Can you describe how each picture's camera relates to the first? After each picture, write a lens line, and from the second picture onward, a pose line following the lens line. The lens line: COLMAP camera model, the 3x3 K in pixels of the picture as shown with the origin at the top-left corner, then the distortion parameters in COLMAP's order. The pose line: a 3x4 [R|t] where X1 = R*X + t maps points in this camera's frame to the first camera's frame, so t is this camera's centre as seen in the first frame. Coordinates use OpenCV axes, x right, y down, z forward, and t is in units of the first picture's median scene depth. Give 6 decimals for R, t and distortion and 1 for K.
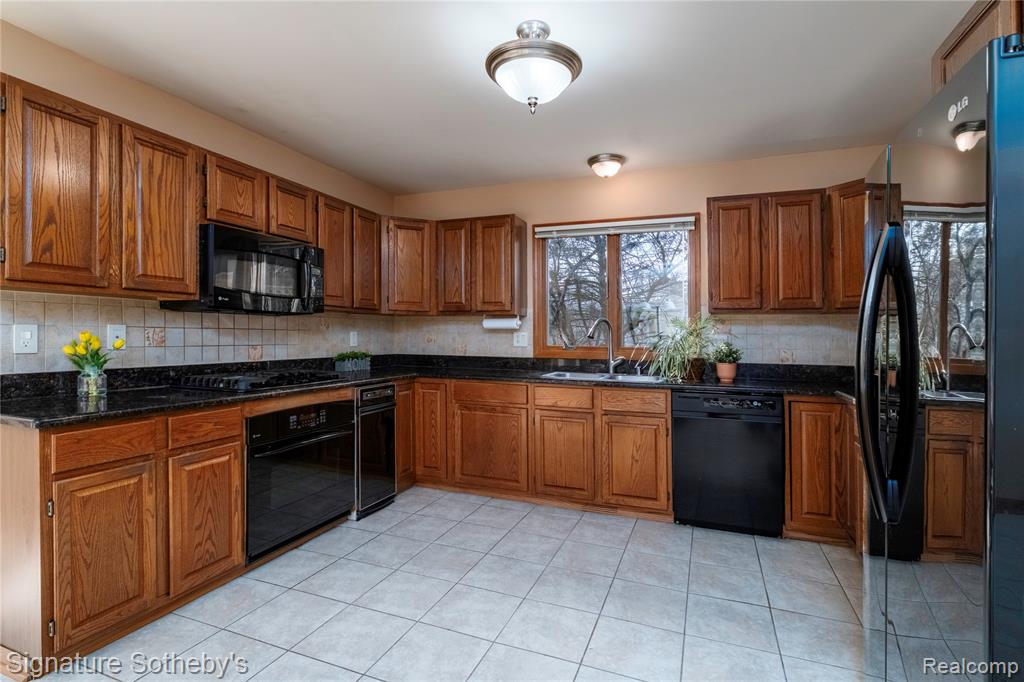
lens RADIAL K [[475.1, 0, 513.1], [0, 475.1, 338.2], [0, 0, 1]] dist [-0.000400, 0.000083]
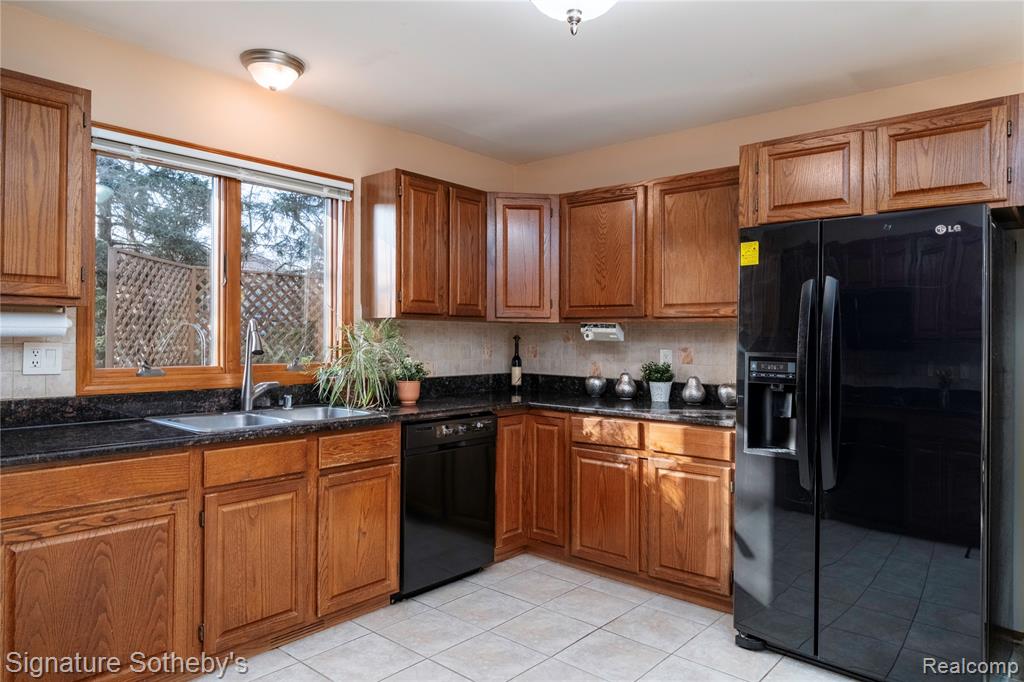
lens RADIAL K [[655.4, 0, 501.7], [0, 655.4, 332.5], [0, 0, 1]] dist [-0.002441, 0.000658]
pose [[0.360366, 0.001452, 0.932810, -0.520348], [0.002239, 0.999995, -0.002421, -0.025767], [-0.932808, 0.002961, 0.360361, 0.457784]]
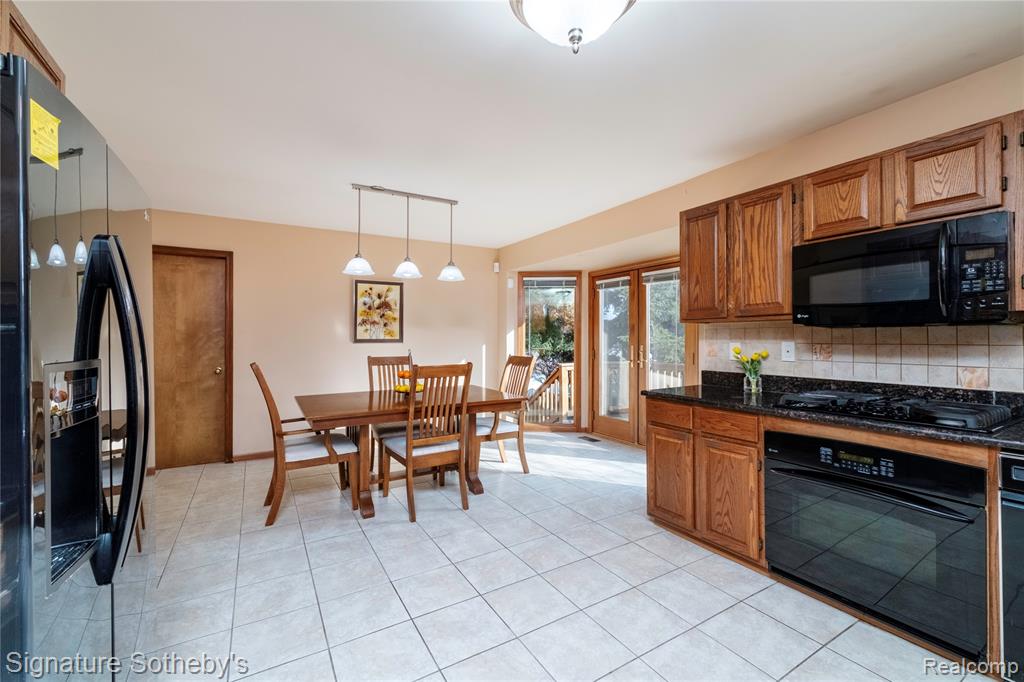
lens RADIAL K [[423.1, 0, 507.1], [0, 423.1, 344.4], [0, 0, 1]] dist [0.000427, -0.000492]
pose [[-0.612451, 0.003528, -0.790500, 0.393297], [-0.004546, 0.999958, 0.007985, -0.020025], [0.790495, 0.008483, -0.612409, 0.822642]]
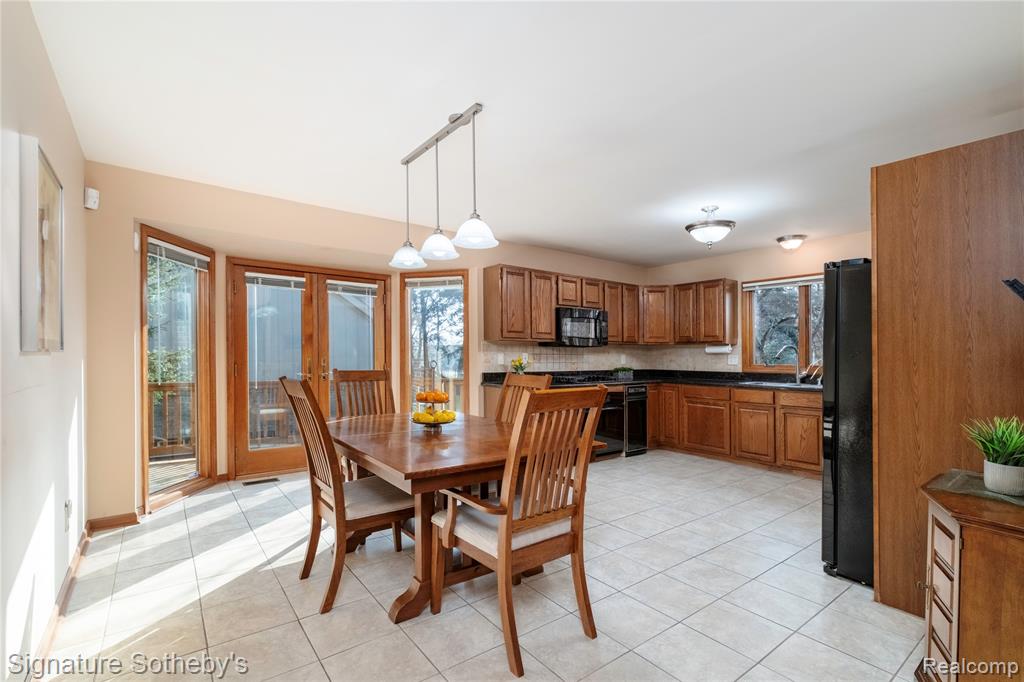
lens RADIAL K [[456.3, 0, 513.3], [0, 456.3, 357.1], [0, 0, 1]] dist [0.000626, 0.001162]
pose [[0.851583, -0.003503, -0.524208, 0.225350], [0.000029, 0.999978, -0.006636, 0.003719], [0.524220, 0.005636, 0.851564, -0.723854]]
